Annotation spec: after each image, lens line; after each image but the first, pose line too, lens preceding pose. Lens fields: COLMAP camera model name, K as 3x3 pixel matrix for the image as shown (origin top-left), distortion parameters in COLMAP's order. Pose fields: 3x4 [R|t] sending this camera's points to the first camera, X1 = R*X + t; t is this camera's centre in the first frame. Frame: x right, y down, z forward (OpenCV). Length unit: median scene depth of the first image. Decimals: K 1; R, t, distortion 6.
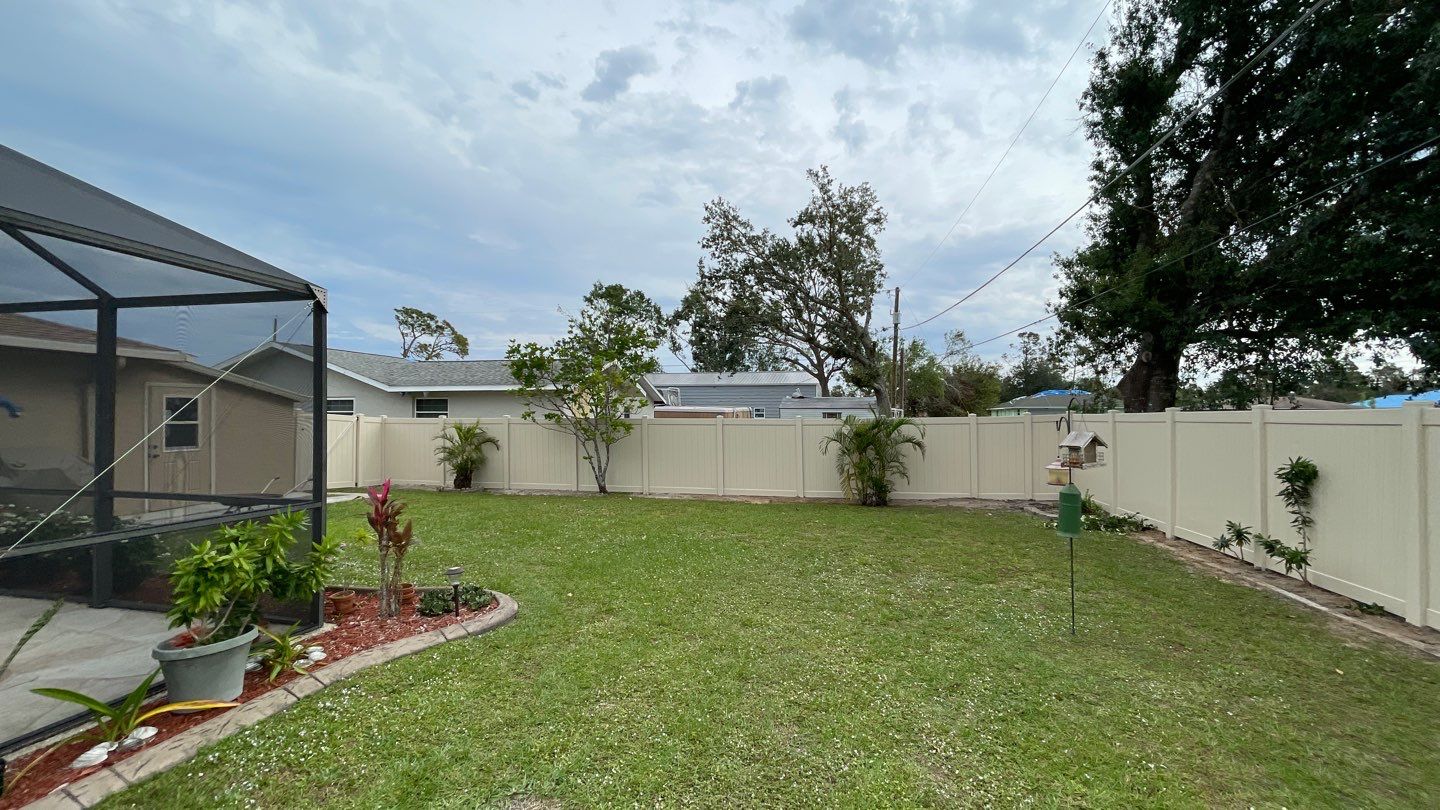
lens RADIAL K [[582.4, 0, 720.0], [0, 582.4, 405.0], [0, 0, 1]] dist [-0.008613, -0.000503]
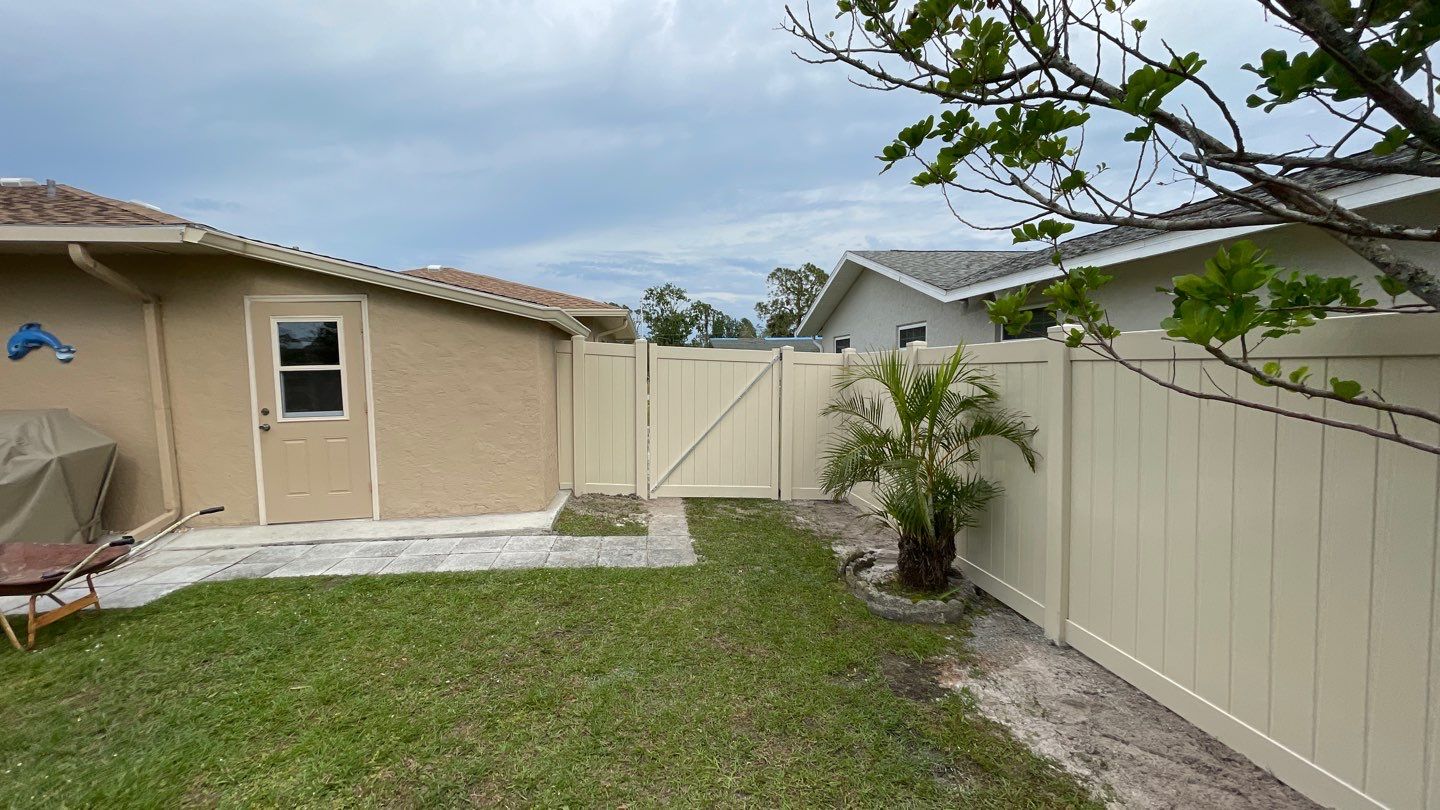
lens RADIAL K [[582.4, 0, 720.0], [0, 582.4, 405.0], [0, 0, 1]] dist [-0.008613, -0.000503]
pose [[0.303378, 0.048822, -0.951619, -0.269836], [0.035279, 0.997426, 0.062420, 0.043185], [0.952217, -0.052509, 0.300875, 1.139774]]
